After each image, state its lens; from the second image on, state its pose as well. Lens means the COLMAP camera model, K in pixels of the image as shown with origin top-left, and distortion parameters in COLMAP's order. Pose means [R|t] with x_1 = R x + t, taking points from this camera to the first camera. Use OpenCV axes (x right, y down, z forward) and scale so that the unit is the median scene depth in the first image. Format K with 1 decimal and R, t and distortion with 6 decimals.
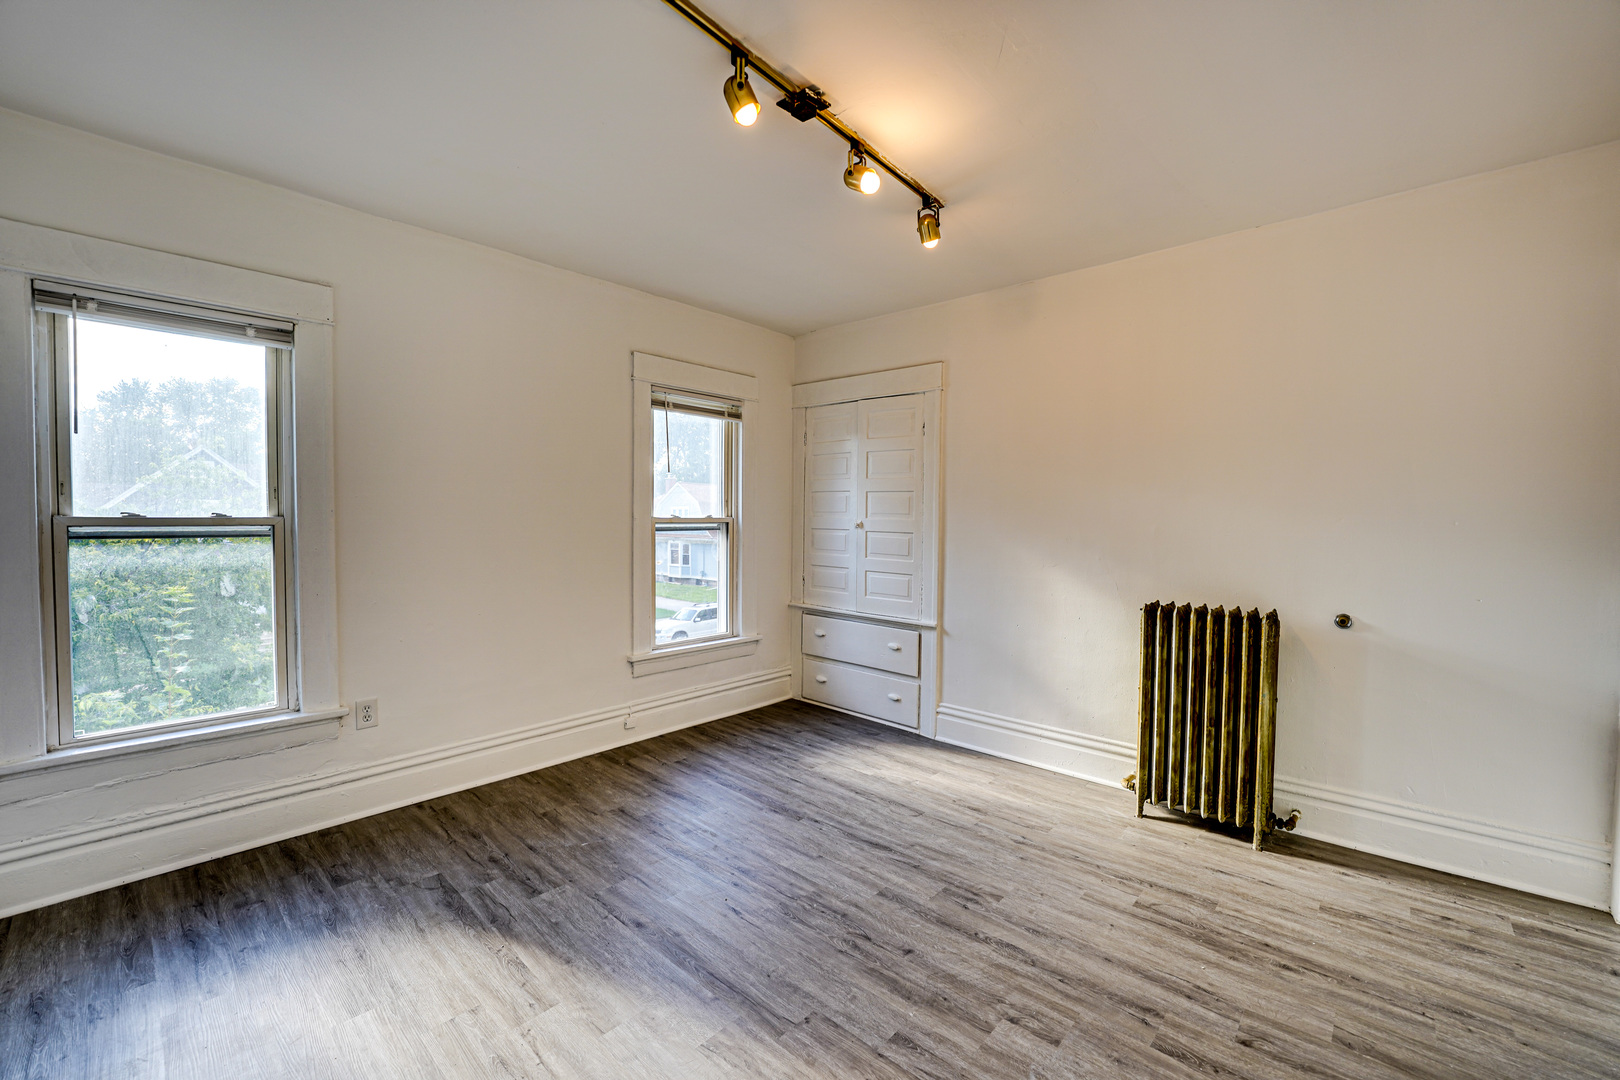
lens RADIAL K [[659.3, 0, 811.1], [0, 659.3, 535.9], [0, 0, 1]] dist [-0.027418, 0.003489]
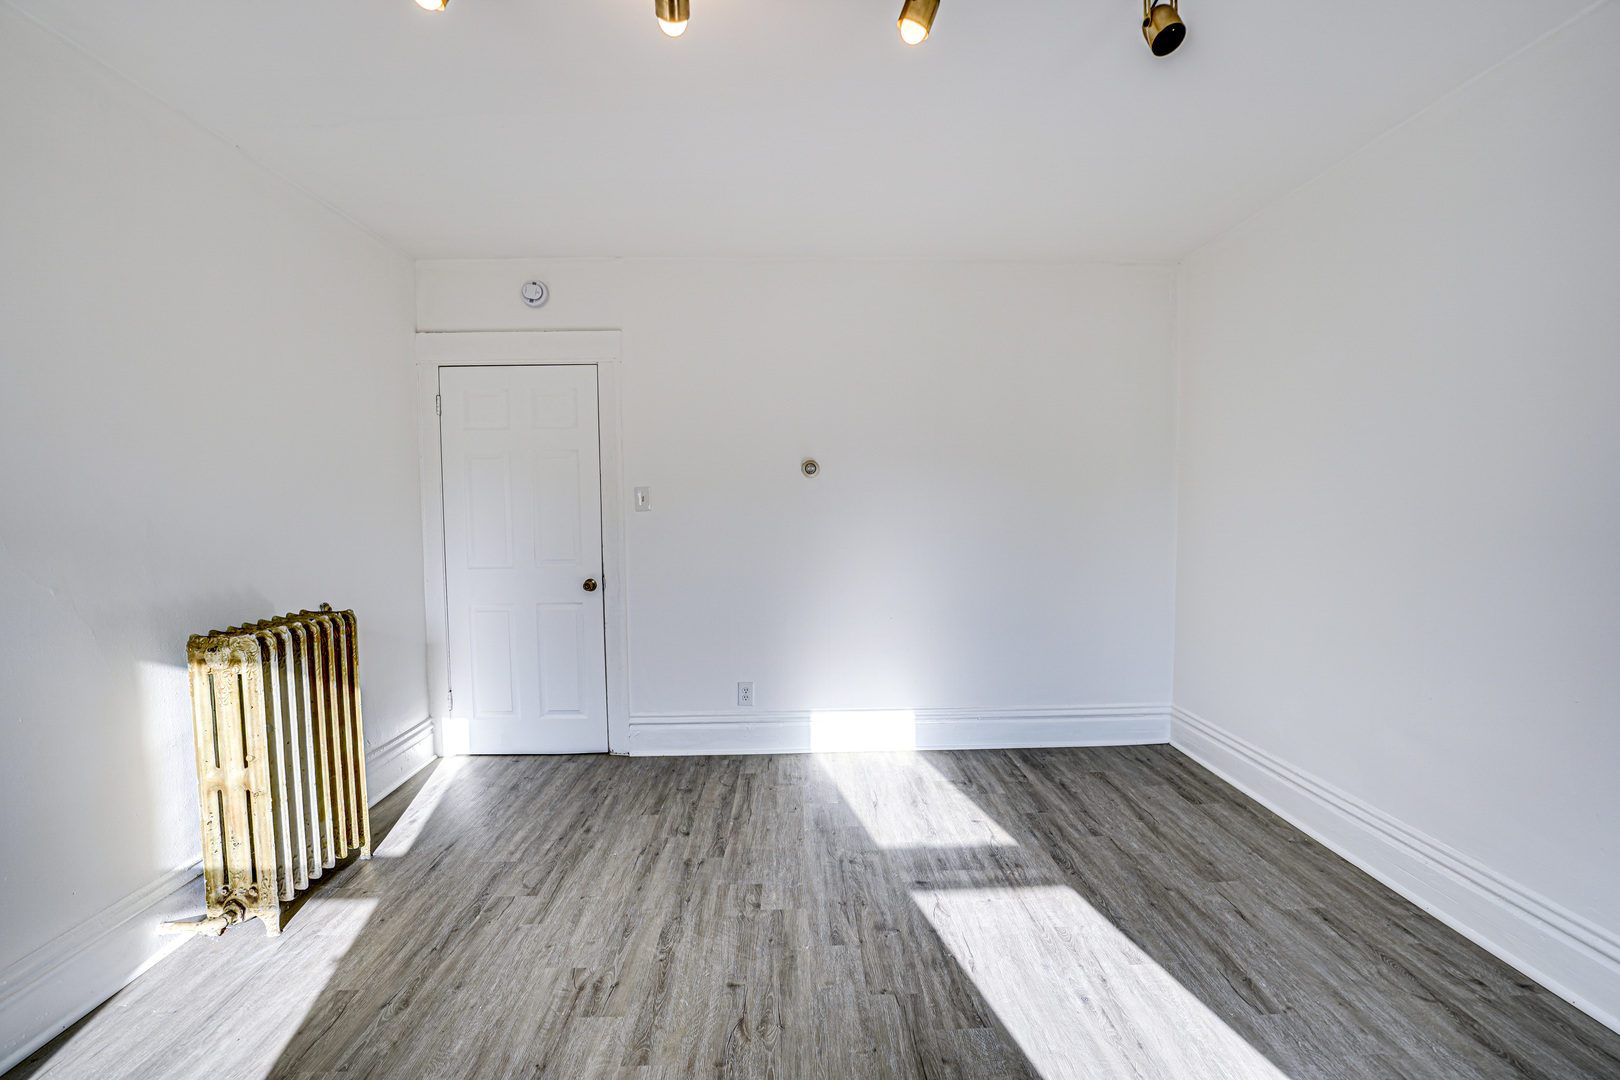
lens RADIAL K [[659.3, 0, 812.4], [0, 659.3, 537.0], [0, 0, 1]] dist [-0.027418, 0.003489]
pose [[-0.697152, -0.036801, 0.715978, -0.404449], [0.025094, 0.996817, 0.075670, -0.037293], [-0.716484, 0.070720, -0.694010, 1.098814]]
